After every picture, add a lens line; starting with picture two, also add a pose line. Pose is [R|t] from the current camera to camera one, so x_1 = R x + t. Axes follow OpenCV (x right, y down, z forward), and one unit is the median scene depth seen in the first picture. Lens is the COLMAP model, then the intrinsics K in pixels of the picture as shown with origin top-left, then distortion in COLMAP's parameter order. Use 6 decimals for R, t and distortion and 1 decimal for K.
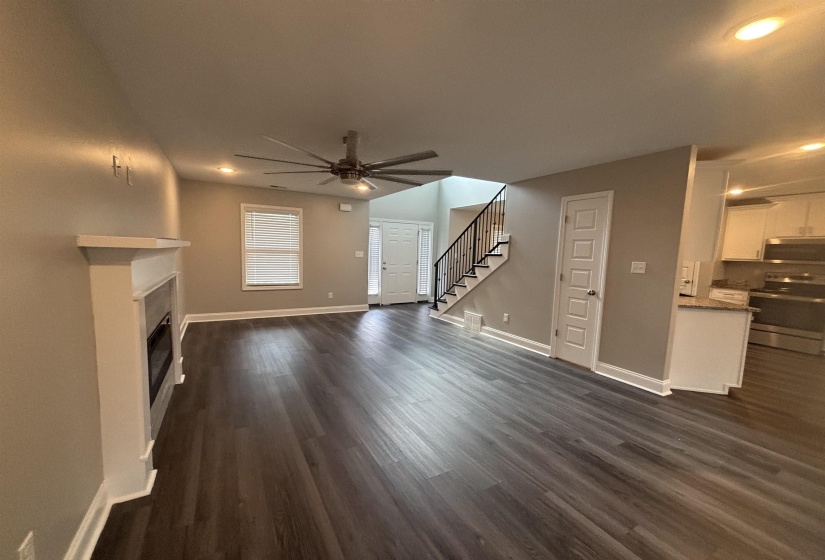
lens RADIAL K [[331.5, 0, 410.3], [0, 331.5, 287.5], [0, 0, 1]] dist [0.001365, -0.001417]
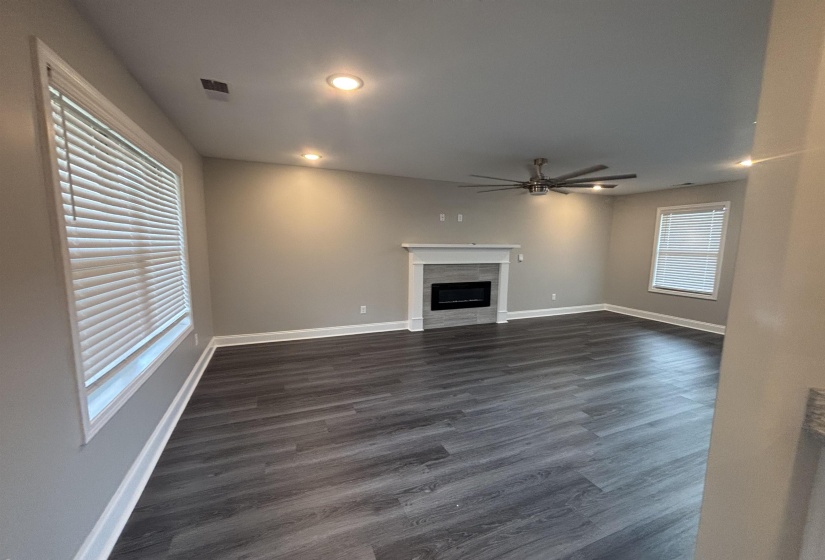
lens RADIAL K [[331.5, 0, 412.1], [0, 331.5, 288.8], [0, 0, 1]] dist [0.001365, -0.001417]
pose [[-0.119965, 0.103084, -0.987412, 1.193305], [-0.126359, 0.984920, 0.118176, -0.055317], [0.984704, 0.138945, -0.105130, 0.739948]]
